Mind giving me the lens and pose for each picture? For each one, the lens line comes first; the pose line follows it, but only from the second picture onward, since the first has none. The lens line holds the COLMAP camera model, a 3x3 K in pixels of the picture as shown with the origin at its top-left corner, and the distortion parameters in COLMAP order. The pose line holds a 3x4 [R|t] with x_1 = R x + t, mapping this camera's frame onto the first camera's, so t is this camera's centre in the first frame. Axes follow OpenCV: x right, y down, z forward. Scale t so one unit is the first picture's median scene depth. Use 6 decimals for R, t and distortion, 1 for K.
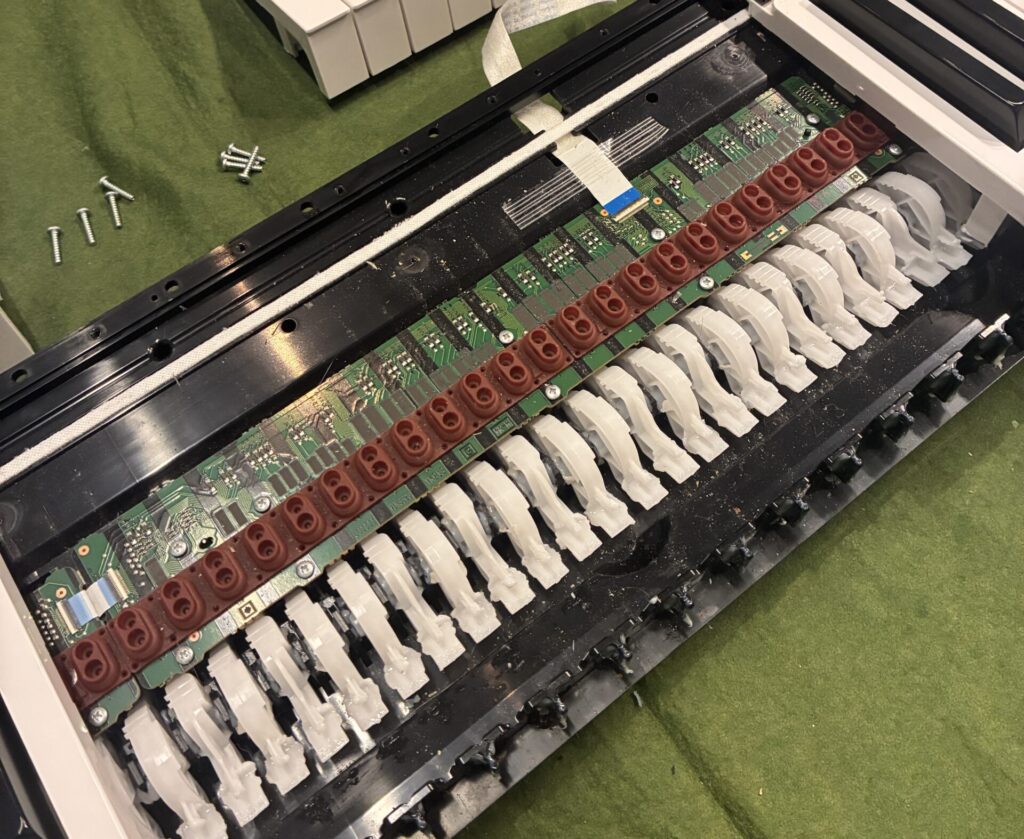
lens RADIAL K [[834.9, 0, 512.0], [0, 834.9, 419.5], [0, 0, 1]] dist [-0.000473, 0.000109]
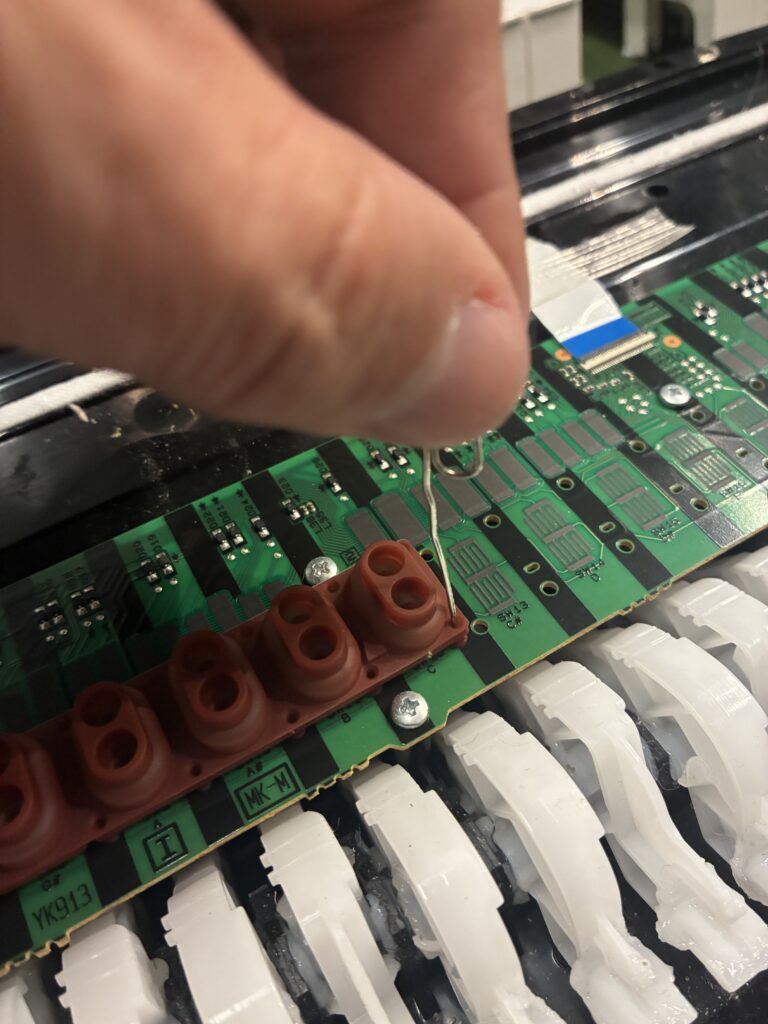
lens RADIAL K [[864.5, 0, 387.6], [0, 864.5, 542.9], [0, 0, 1]] dist [-0.013623, -0.008722]
pose [[0.993053, 0.077878, -0.088205, 0.064854], [-0.094981, 0.973026, -0.210236, -0.021685], [0.069453, 0.217153, 0.973664, 0.547507]]
